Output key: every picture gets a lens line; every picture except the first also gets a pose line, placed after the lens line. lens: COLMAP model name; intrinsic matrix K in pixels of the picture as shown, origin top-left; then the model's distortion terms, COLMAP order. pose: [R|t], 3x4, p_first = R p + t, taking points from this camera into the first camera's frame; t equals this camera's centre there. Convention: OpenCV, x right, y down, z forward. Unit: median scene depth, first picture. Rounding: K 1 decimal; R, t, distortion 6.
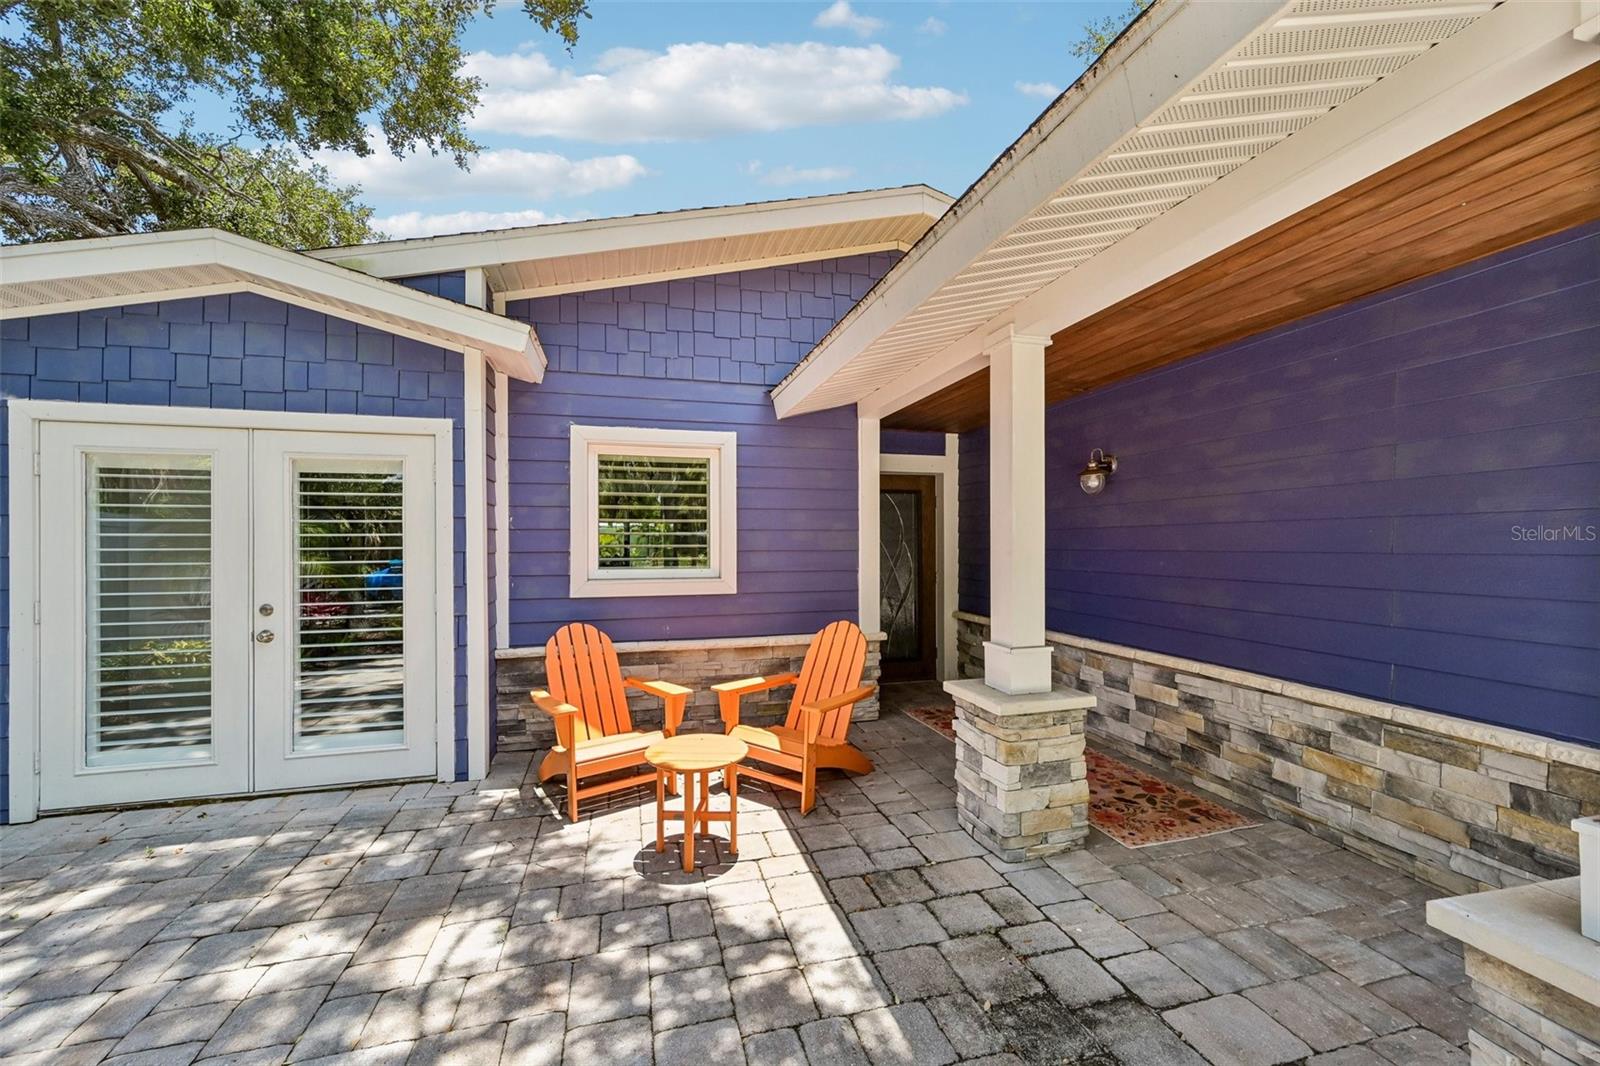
lens RADIAL K [[641.1, 0, 820.8], [0, 641.1, 542.0], [0, 0, 1]] dist [-0.000628, 0.000080]
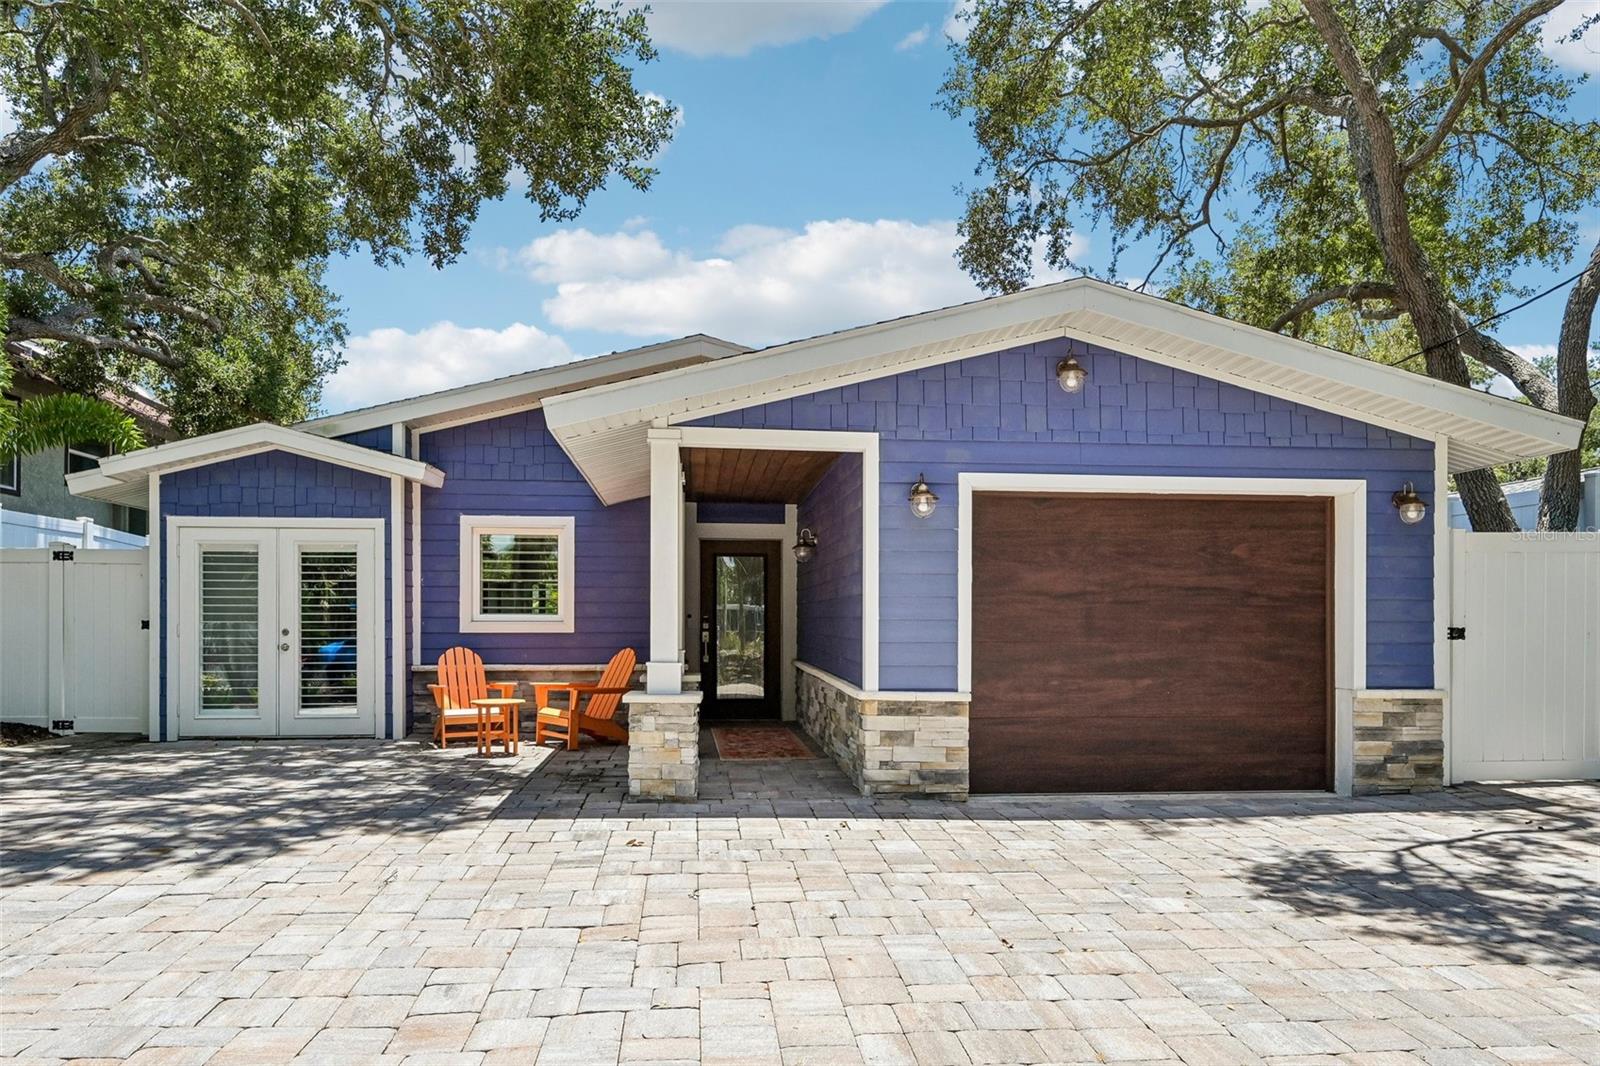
lens RADIAL K [[1076.7, 0, 795.4], [0, 1076.7, 626.8], [0, 0, 1]] dist [0.000526, -0.000957]
pose [[0.982577, 0.006062, -0.185758, 1.020354], [-0.004624, 0.999956, 0.008171, 0.060531], [0.185799, -0.007170, 0.982562, -1.587780]]
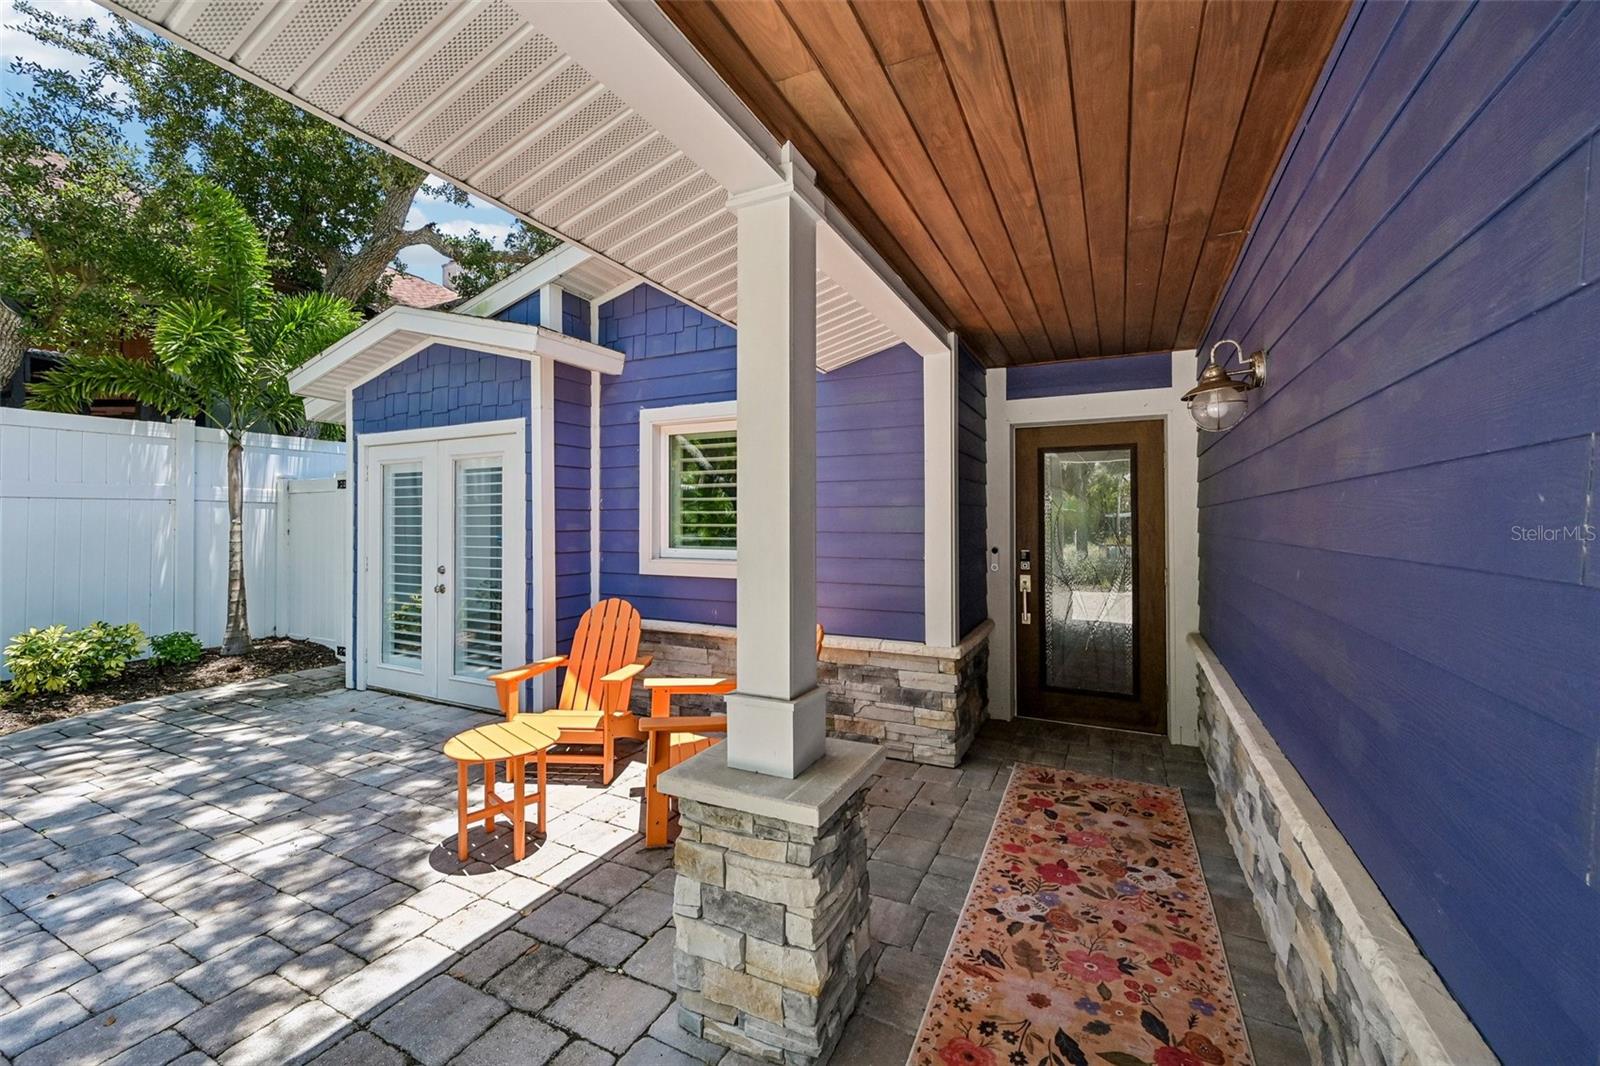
lens RADIAL K [[655.7, 0, 775.8], [0, 655.7, 515.1], [0, 0, 1]] dist [0.000035, 0.000060]
pose [[0.725978, -0.002762, -0.687713, 0.636465], [-0.000271, 0.999991, -0.004302, -0.006090], [0.687718, 0.003309, 0.725970, 0.459088]]
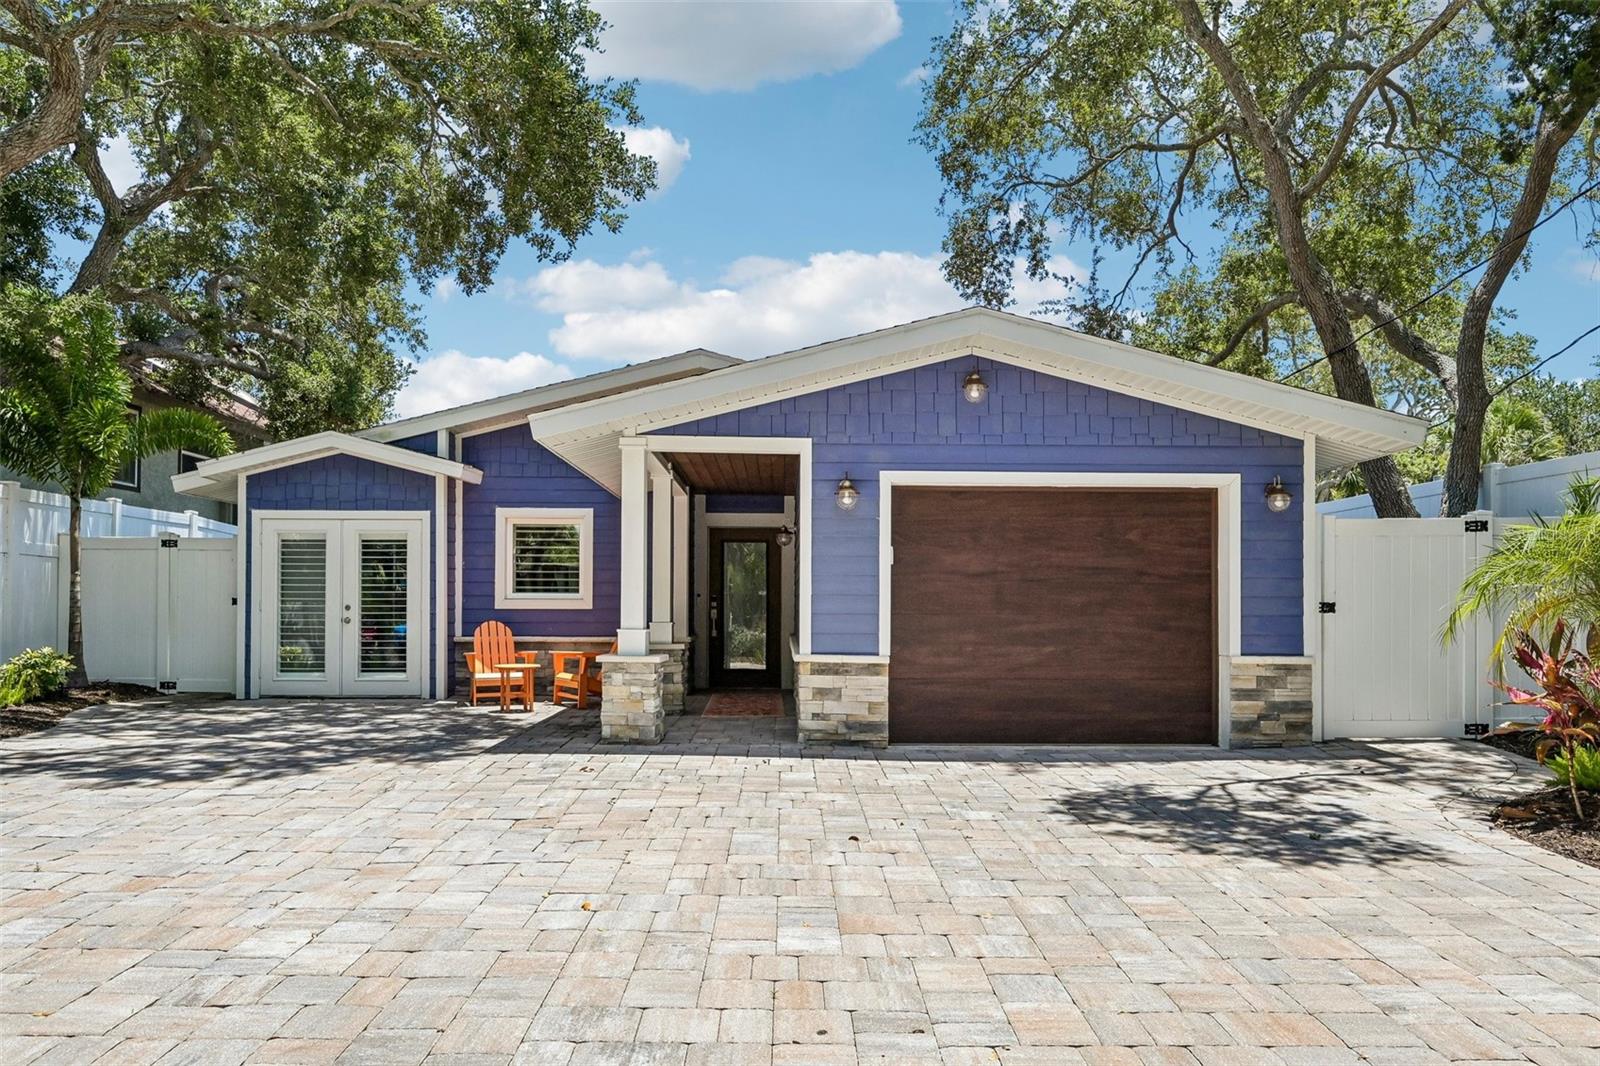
lens RADIAL K [[1056.0, 0, 792.1], [0, 1056.0, 601.1], [0, 0, 1]] dist [-0.000626, -0.000279]
pose [[0.965580, 0.005250, -0.260055, 1.365544], [-0.005918, 0.999981, -0.001785, 0.081932], [0.260040, 0.003262, 0.965592, -1.864151]]
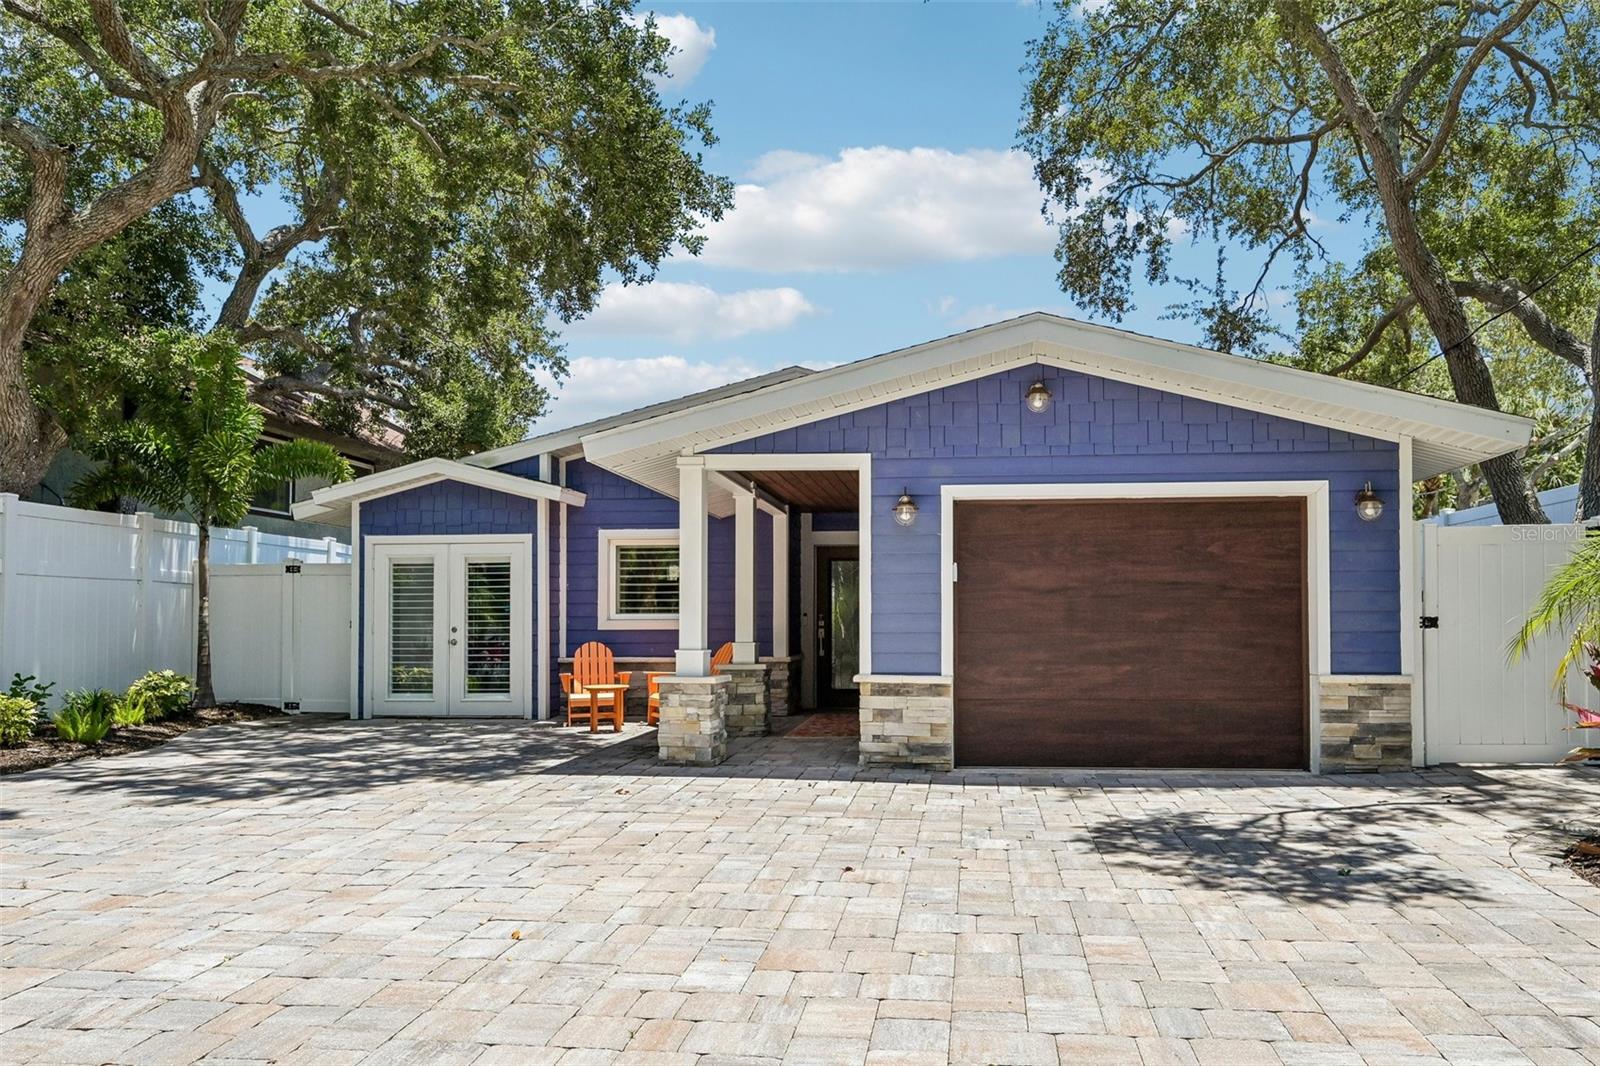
lens RADIAL K [[1063.7, 0, 867.6], [0, 1063.7, 603.4], [0, 0, 1]] dist [0.000744, -0.000336]
pose [[0.935263, -0.007929, -0.353865, 1.603339], [0.002120, 0.999857, -0.016801, 0.080325], [0.353948, 0.014963, 0.935145, -1.747654]]
